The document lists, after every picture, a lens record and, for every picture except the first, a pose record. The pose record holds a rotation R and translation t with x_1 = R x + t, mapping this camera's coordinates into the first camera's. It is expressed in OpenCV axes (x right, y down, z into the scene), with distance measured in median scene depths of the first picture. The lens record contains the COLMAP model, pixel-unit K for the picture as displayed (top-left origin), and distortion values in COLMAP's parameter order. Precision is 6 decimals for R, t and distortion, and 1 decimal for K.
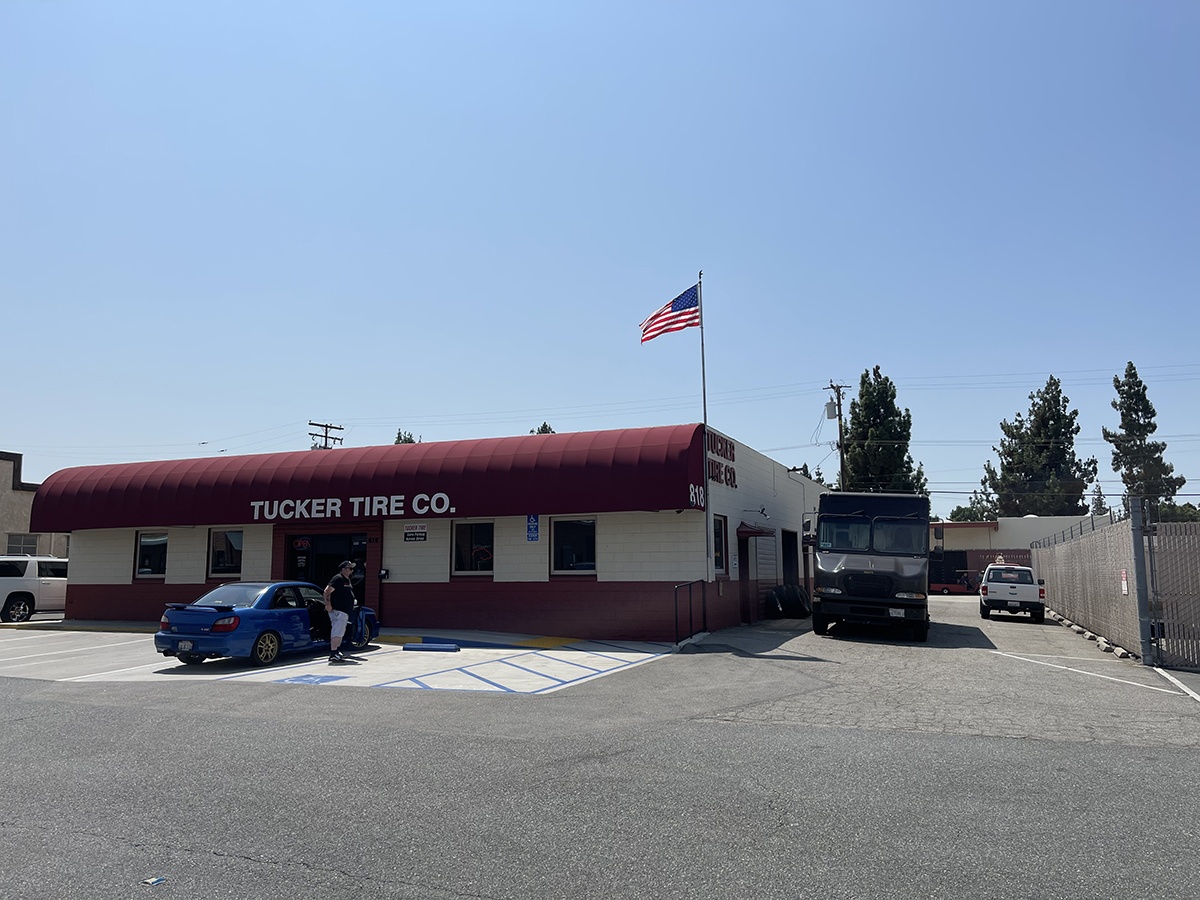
lens RADIAL K [[952.4, 0, 601.4], [0, 952.4, 445.7], [0, 0, 1]] dist [0.059104, -0.051210]
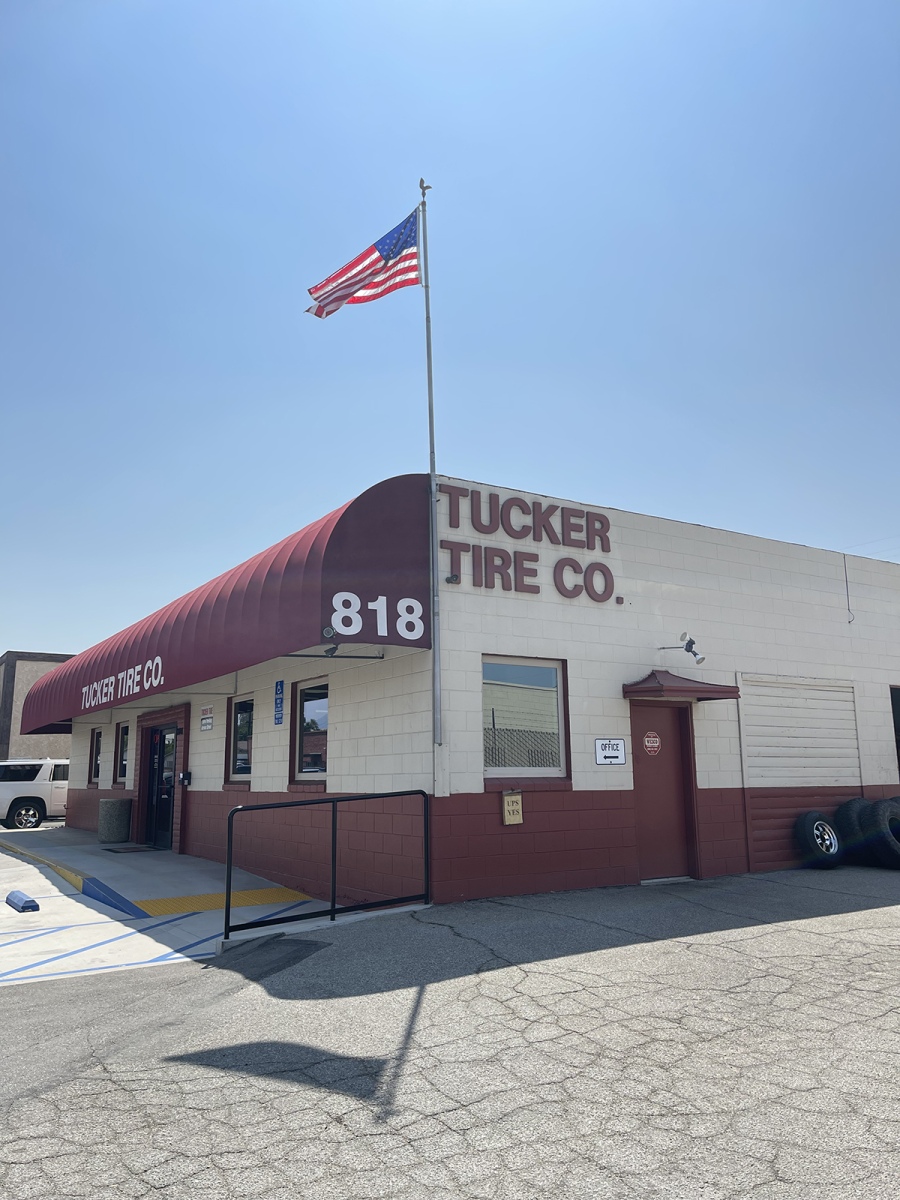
lens RADIAL K [[952.4, 0, 448.7], [0, 952.4, 605.1], [0, 0, 1]] dist [0.059104, -0.051210]
pose [[0.822627, -0.103114, -0.559153, 0.360560], [0.079656, 0.994620, -0.066228, 0.073688], [0.562974, 0.009941, 0.826415, 0.557921]]
